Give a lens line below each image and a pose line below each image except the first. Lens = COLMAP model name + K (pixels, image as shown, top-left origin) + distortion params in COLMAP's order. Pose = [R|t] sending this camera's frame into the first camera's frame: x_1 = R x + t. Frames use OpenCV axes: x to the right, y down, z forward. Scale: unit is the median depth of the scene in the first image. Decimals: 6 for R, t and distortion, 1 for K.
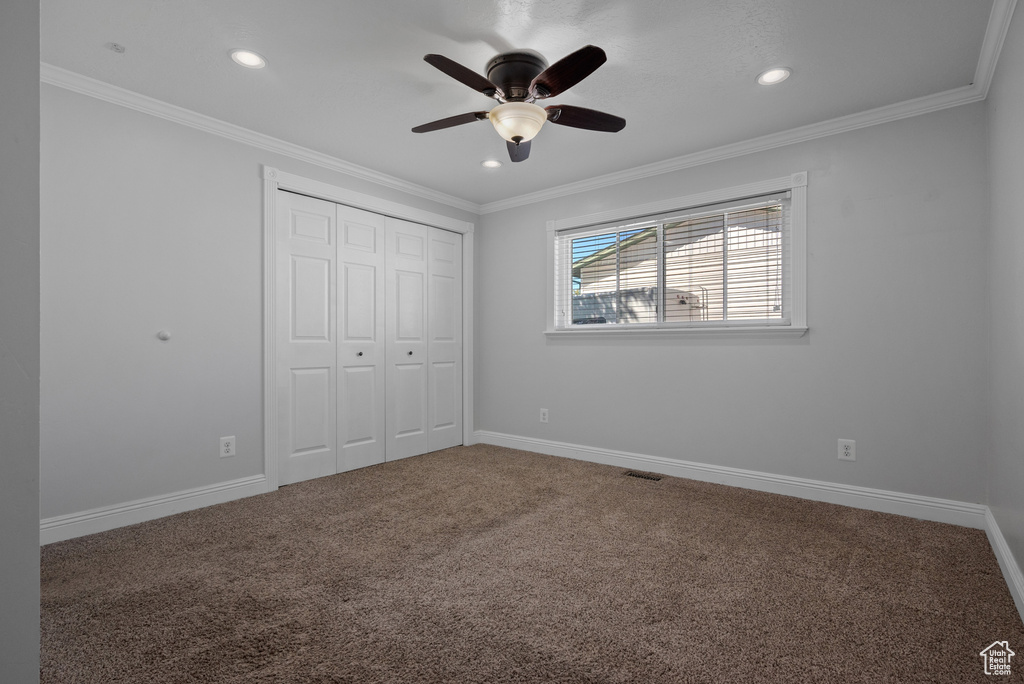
lens RADIAL K [[483.3, 0, 512.0], [0, 483.3, 342.0], [0, 0, 1]] dist [-0.001525, -0.000194]
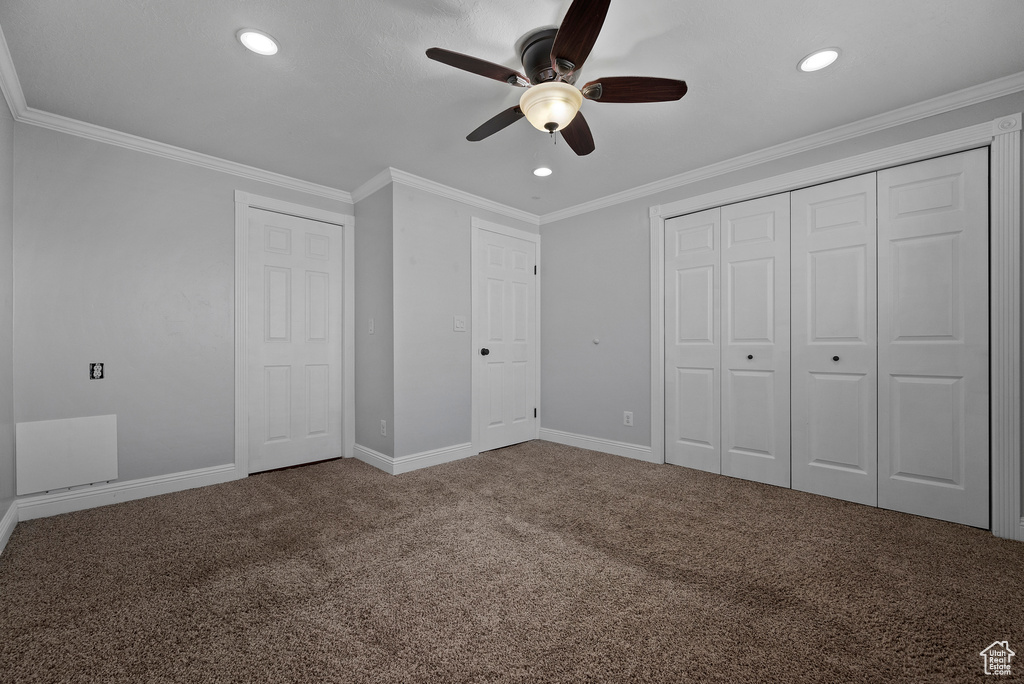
lens RADIAL K [[406.5, 0, 517.2], [0, 406.5, 344.6], [0, 0, 1]] dist [-0.002475, -0.000240]
pose [[-0.099010, -0.002683, -0.995083, 0.536298], [0.007041, 0.999969, -0.003397, 0.000626], [0.995061, -0.007343, -0.098988, 0.675574]]
